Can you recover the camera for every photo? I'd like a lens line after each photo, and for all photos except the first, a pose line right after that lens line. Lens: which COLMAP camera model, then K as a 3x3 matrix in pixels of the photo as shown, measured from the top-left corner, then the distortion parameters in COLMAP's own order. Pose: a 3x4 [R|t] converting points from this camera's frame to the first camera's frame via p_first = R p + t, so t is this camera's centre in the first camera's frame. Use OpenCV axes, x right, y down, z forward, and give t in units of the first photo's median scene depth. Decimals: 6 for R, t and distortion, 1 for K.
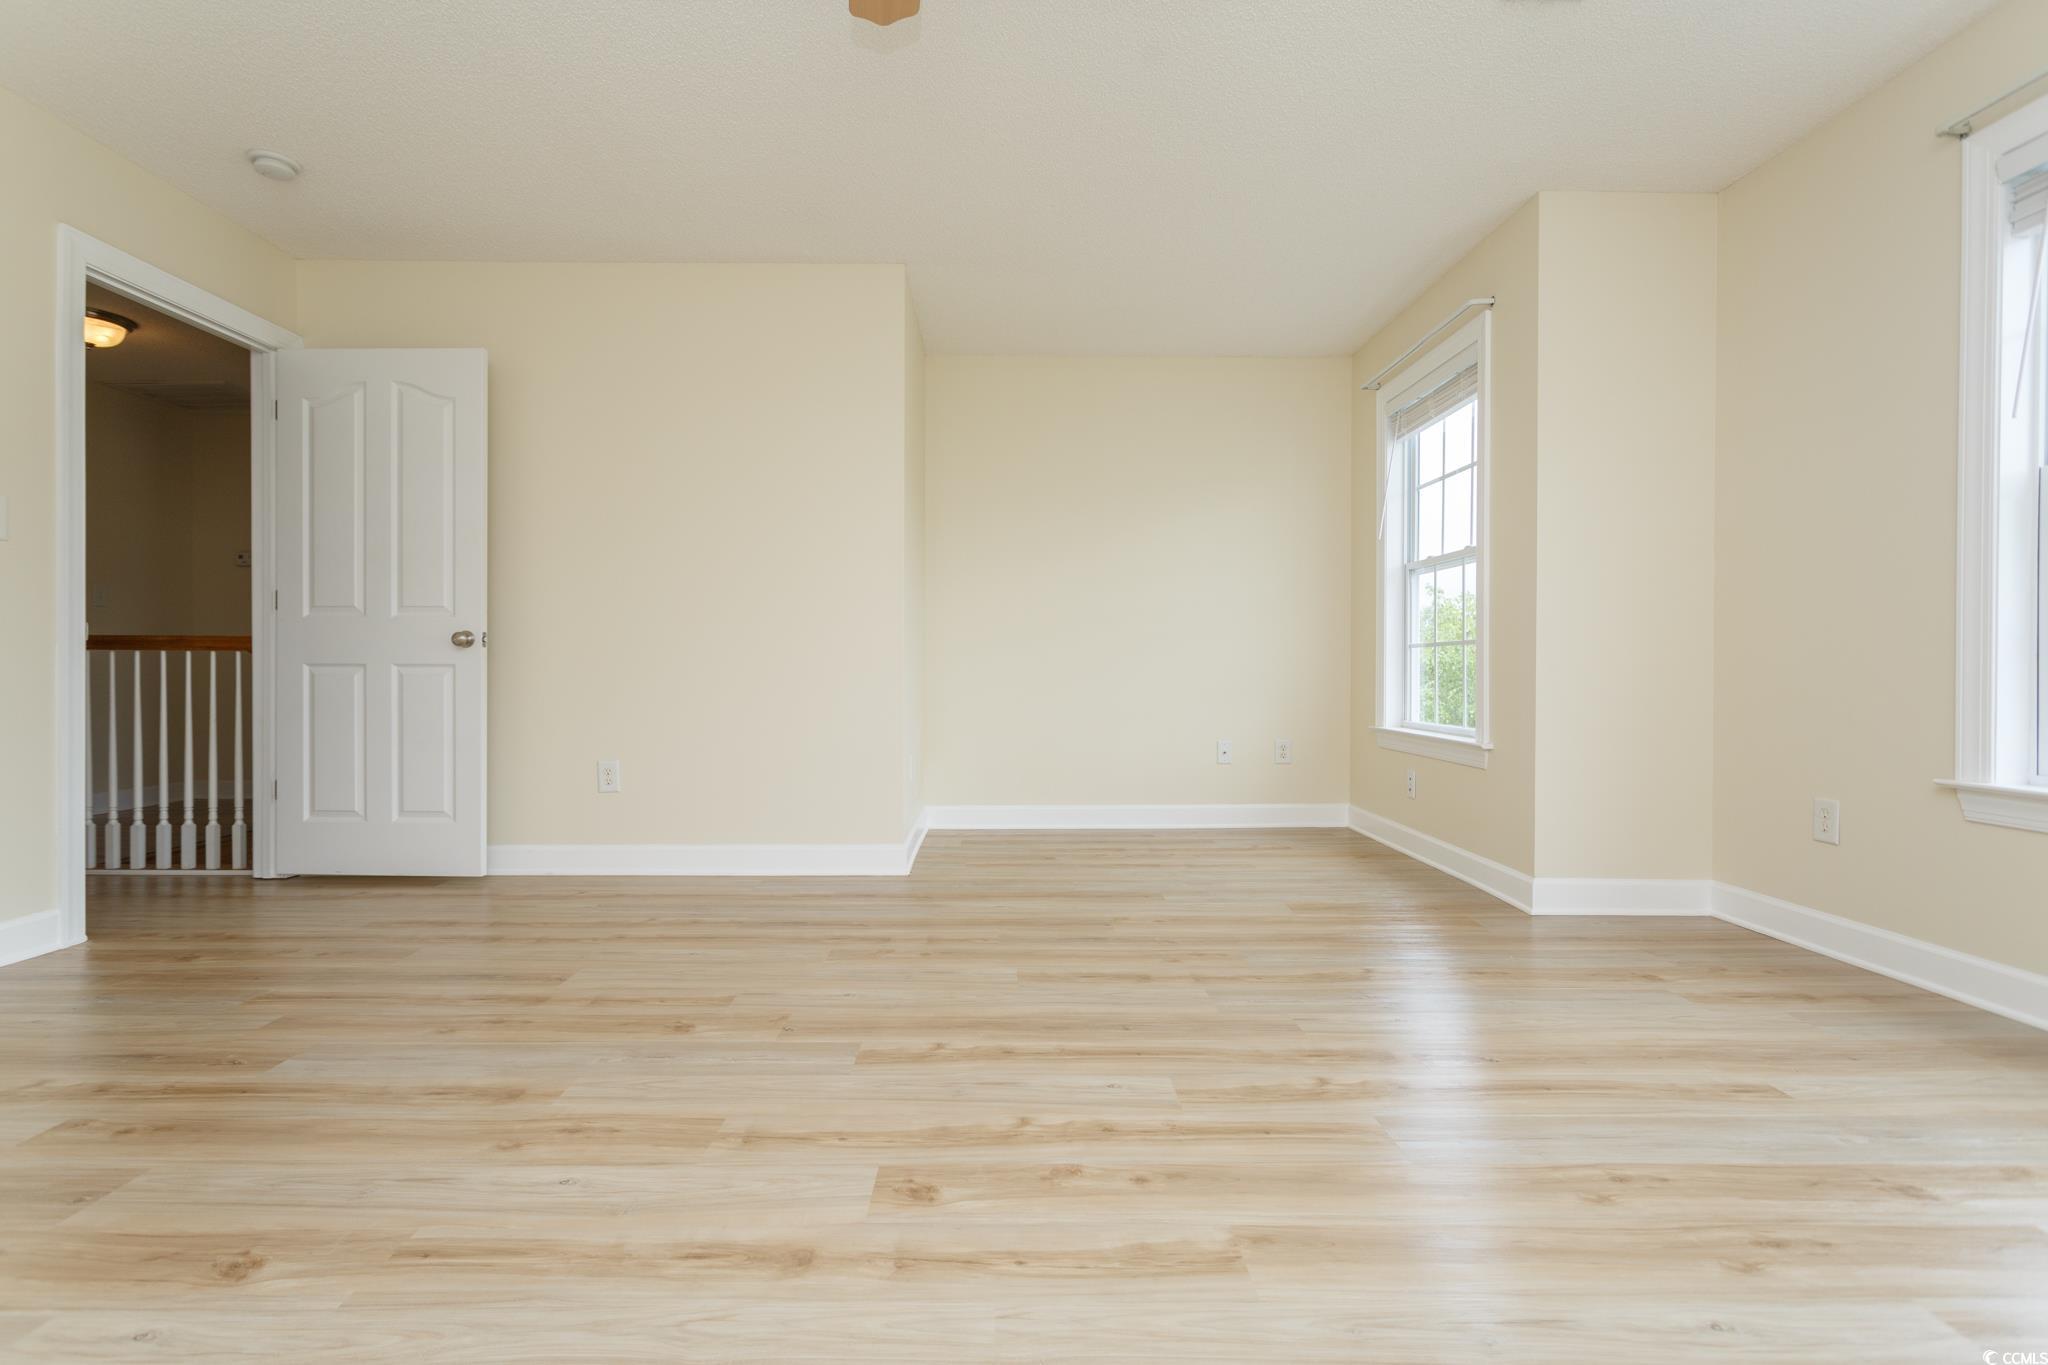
lens RADIAL K [[981.3, 0, 979.8], [0, 981.3, 678.8], [0, 0, 1]] dist [0.000592, 0.001984]
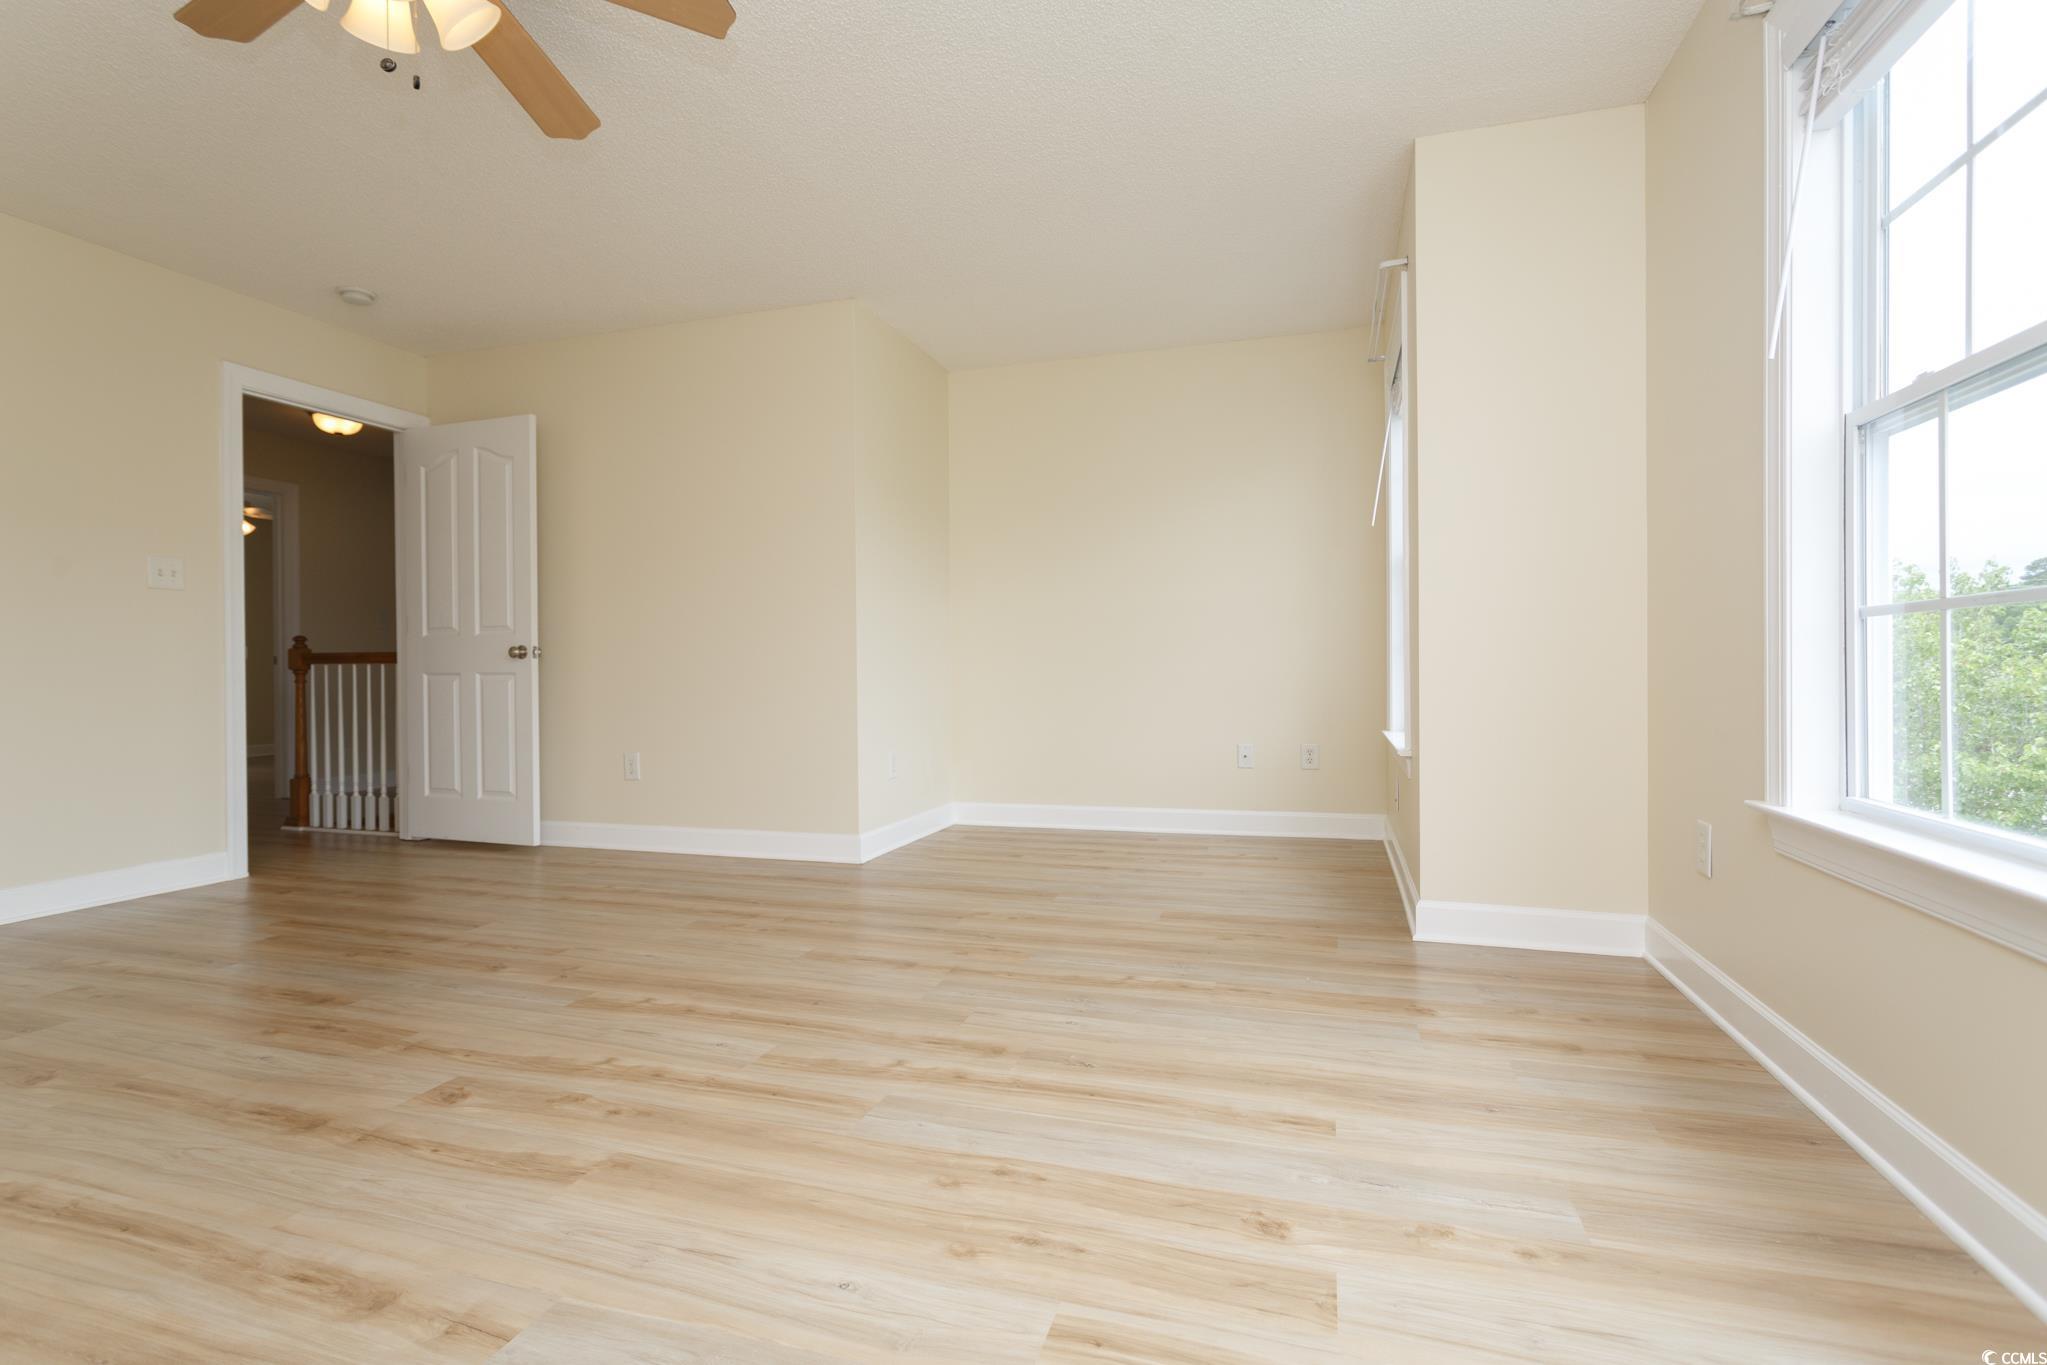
lens RADIAL K [[980.8, 0, 945.2], [0, 980.8, 681.3], [0, 0, 1]] dist [0.000592, 0.001984]
pose [[0.948195, -0.005771, -0.317637, 0.533314], [0.007211, 0.999968, 0.003359, -0.006627], [0.317608, -0.005475, 0.948206, 0.002912]]
